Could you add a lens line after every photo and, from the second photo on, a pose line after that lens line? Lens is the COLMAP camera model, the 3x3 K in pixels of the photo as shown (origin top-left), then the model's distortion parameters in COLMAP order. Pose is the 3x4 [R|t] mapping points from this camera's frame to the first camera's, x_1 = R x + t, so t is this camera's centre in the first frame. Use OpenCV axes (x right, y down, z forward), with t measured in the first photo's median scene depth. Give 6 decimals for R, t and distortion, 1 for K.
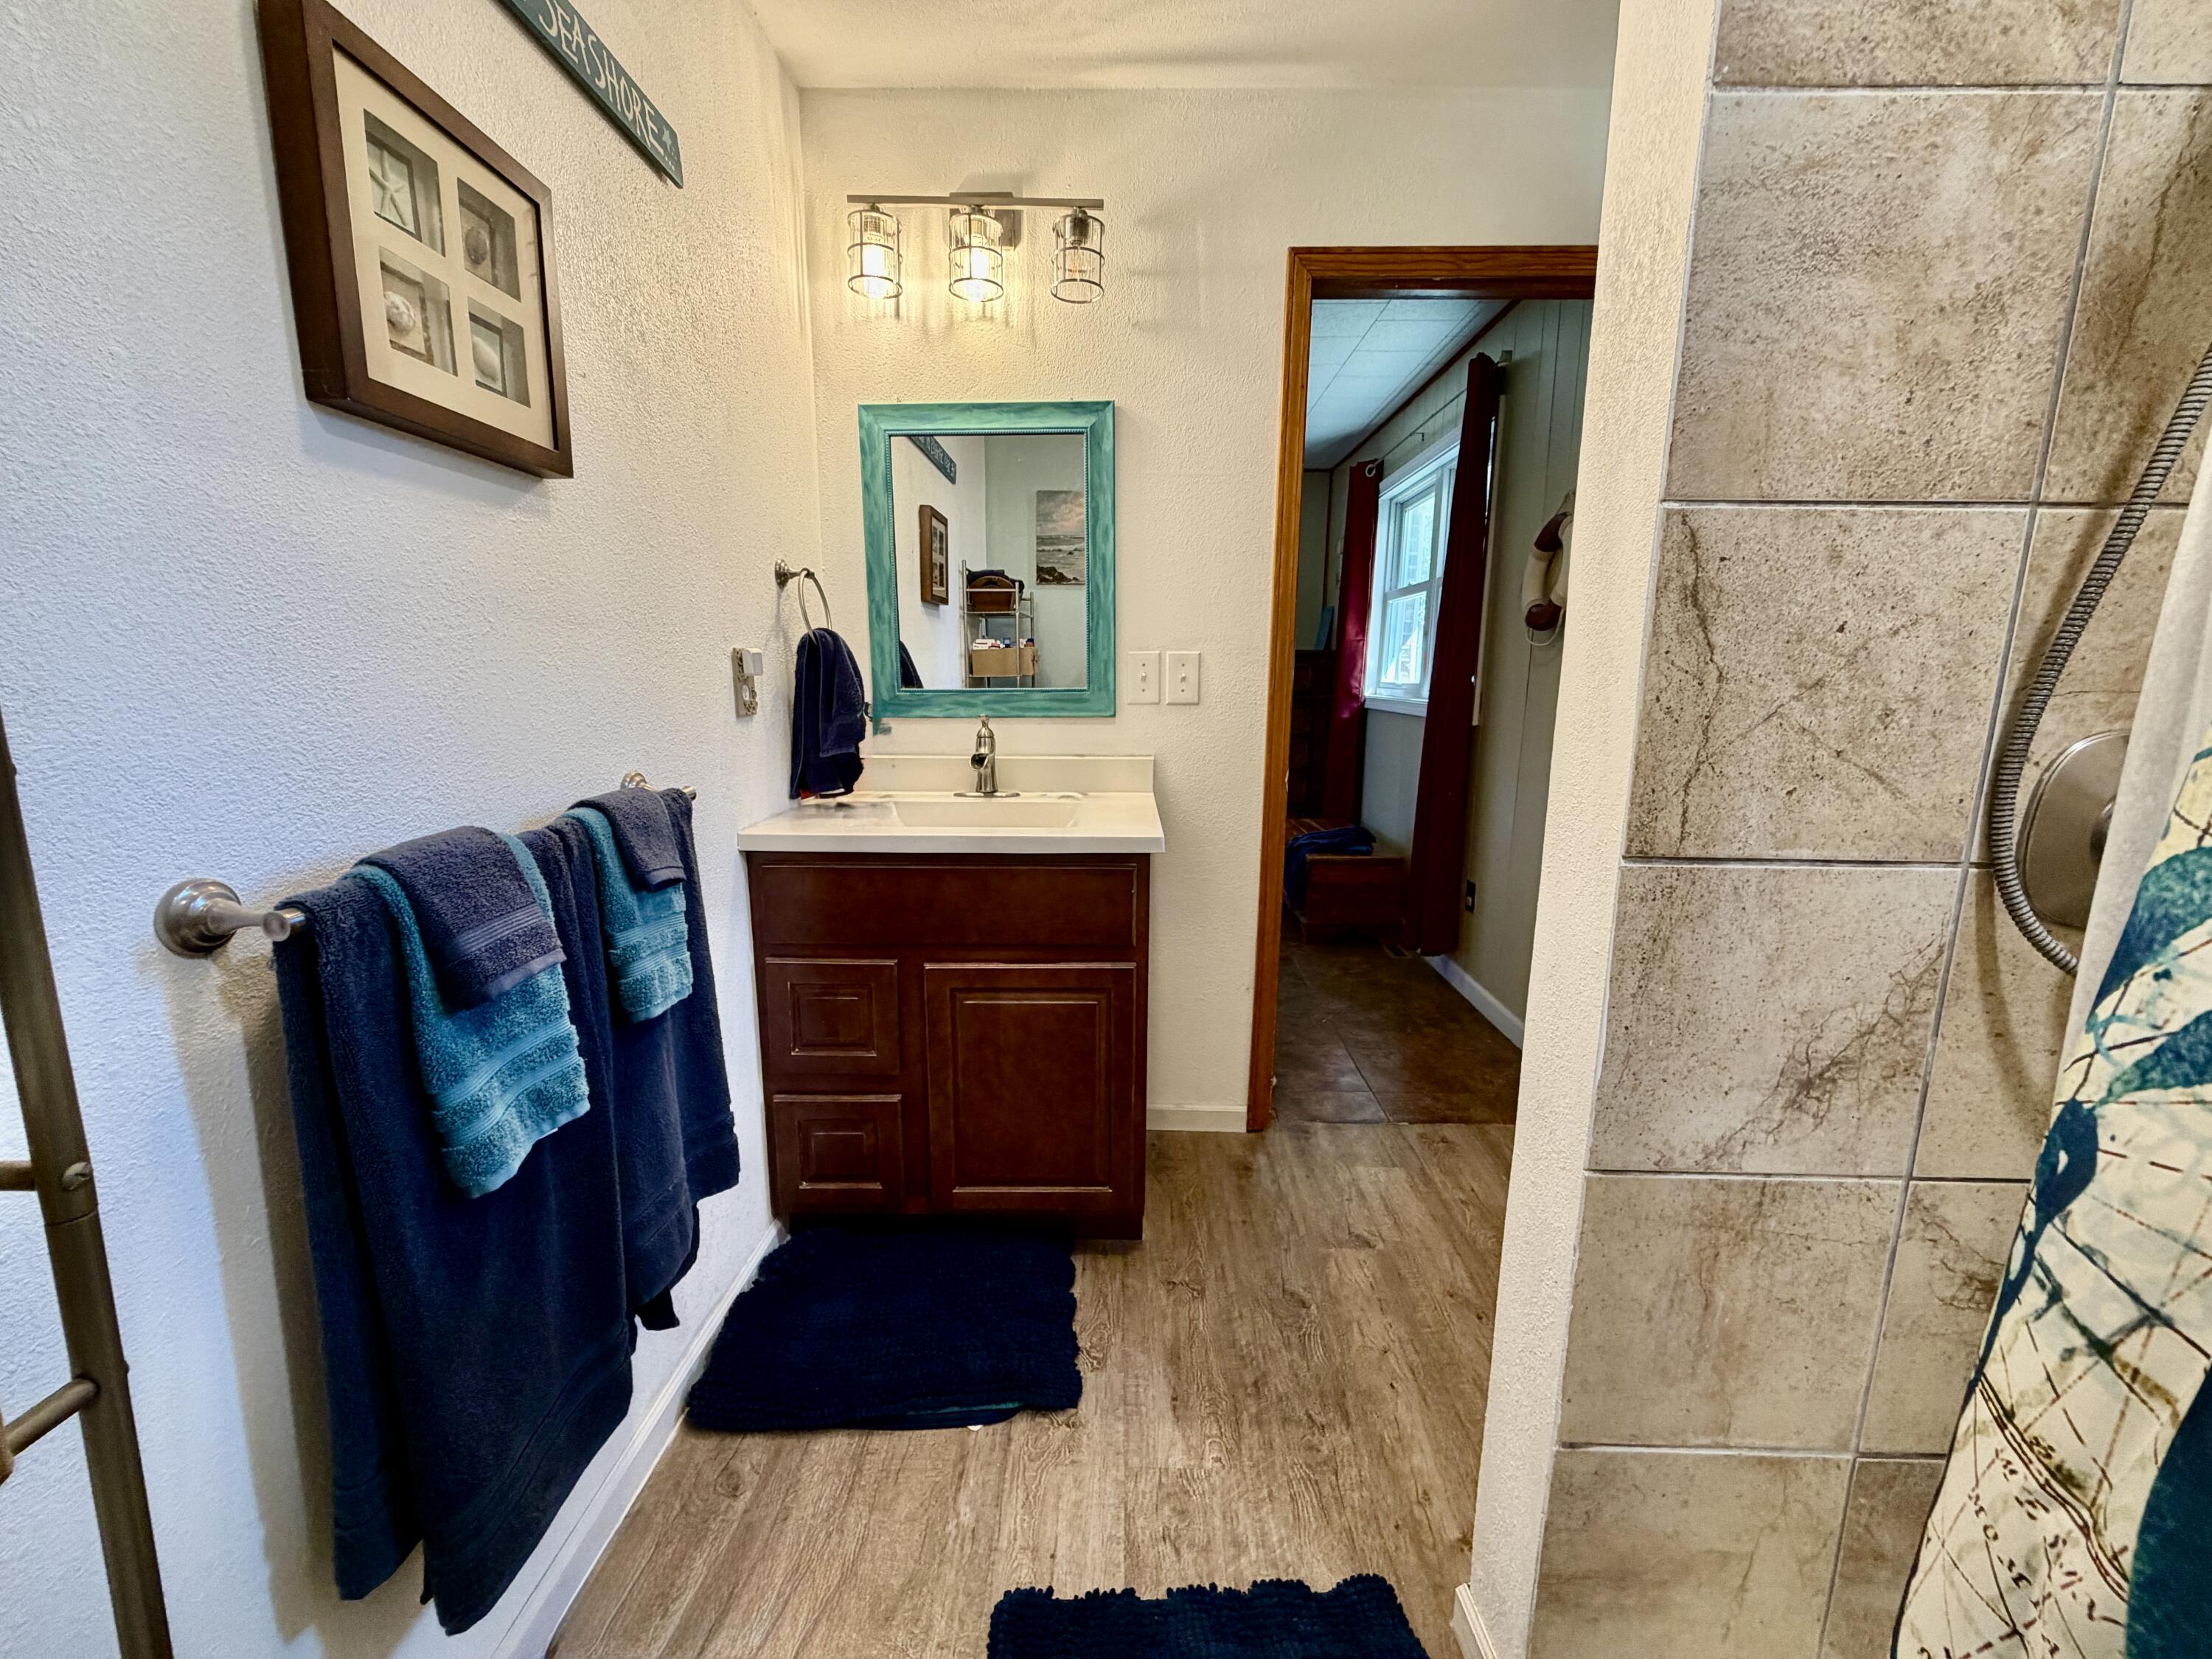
lens RADIAL K [[881.1, 0, 1101.9], [0, 881.1, 833.7], [0, 0, 1]] dist [-0.001250, 0.000134]
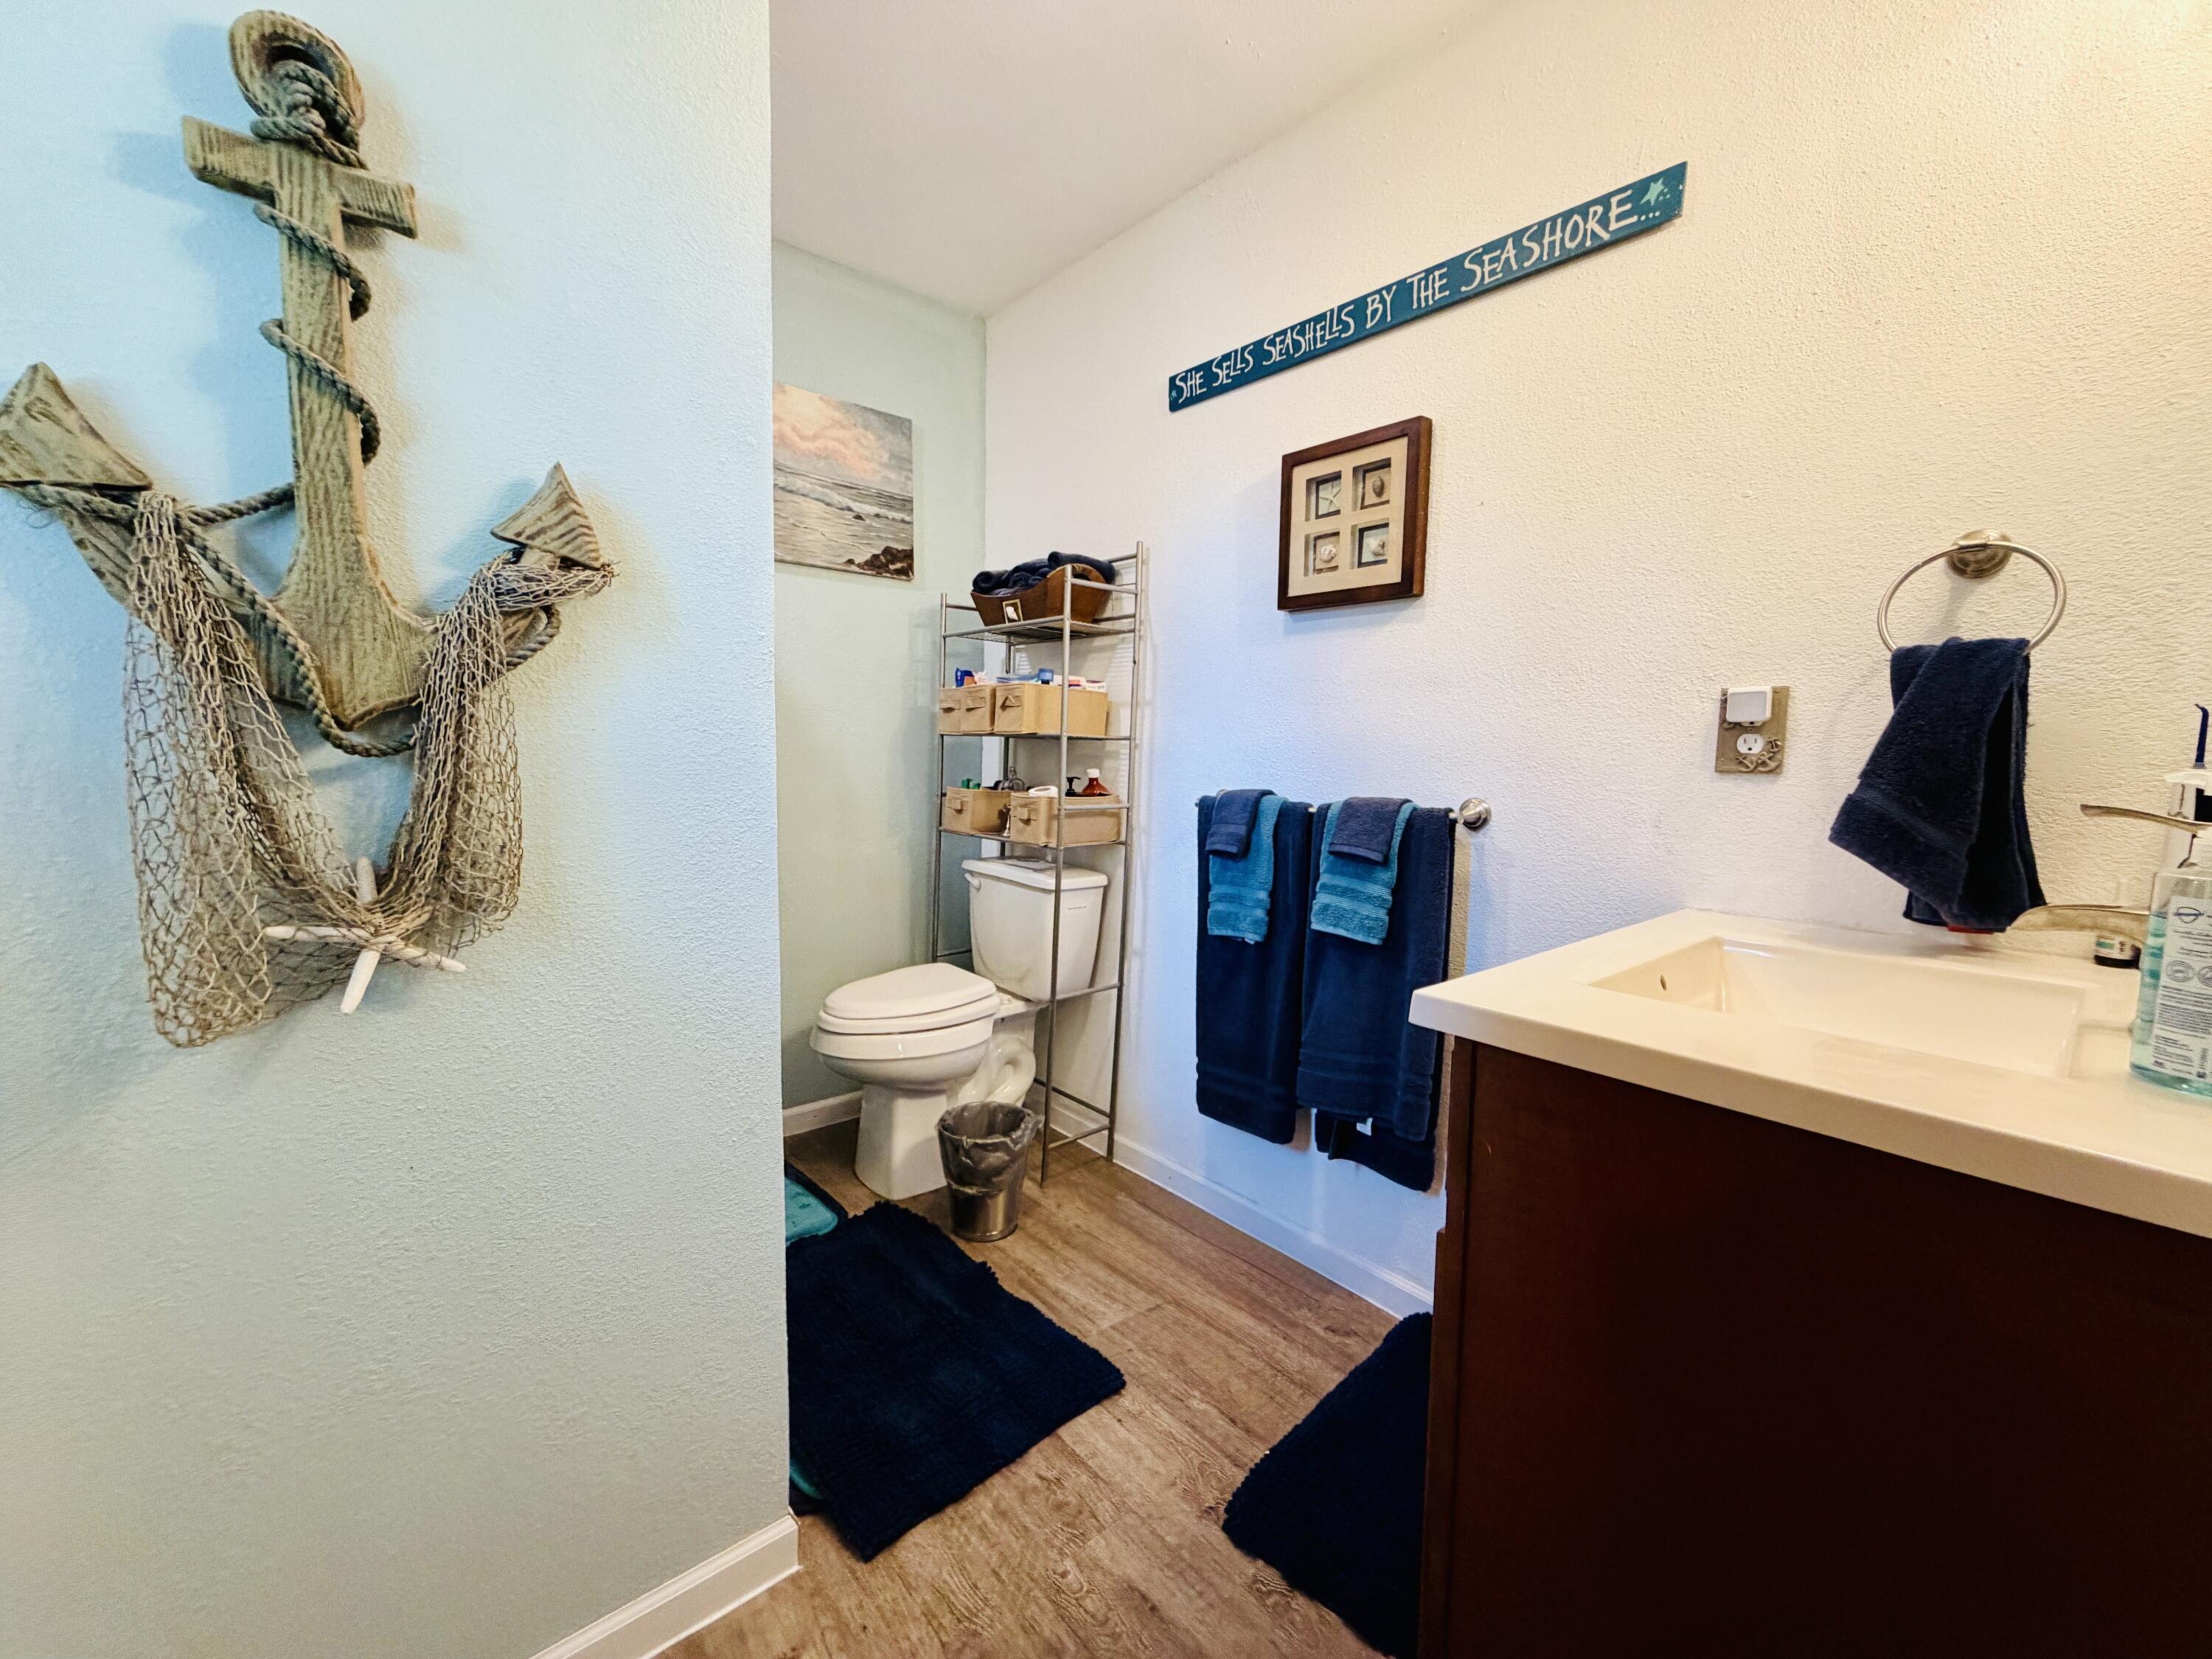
lens RADIAL K [[881.1, 0, 1101.9], [0, 881.1, 833.7], [0, 0, 1]] dist [-0.001250, 0.000134]
pose [[-0.745282, 0.044426, -0.665268, 0.707444], [-0.145264, 0.962990, 0.227043, -0.229136], [0.650733, 0.265850, -0.711246, 1.562276]]
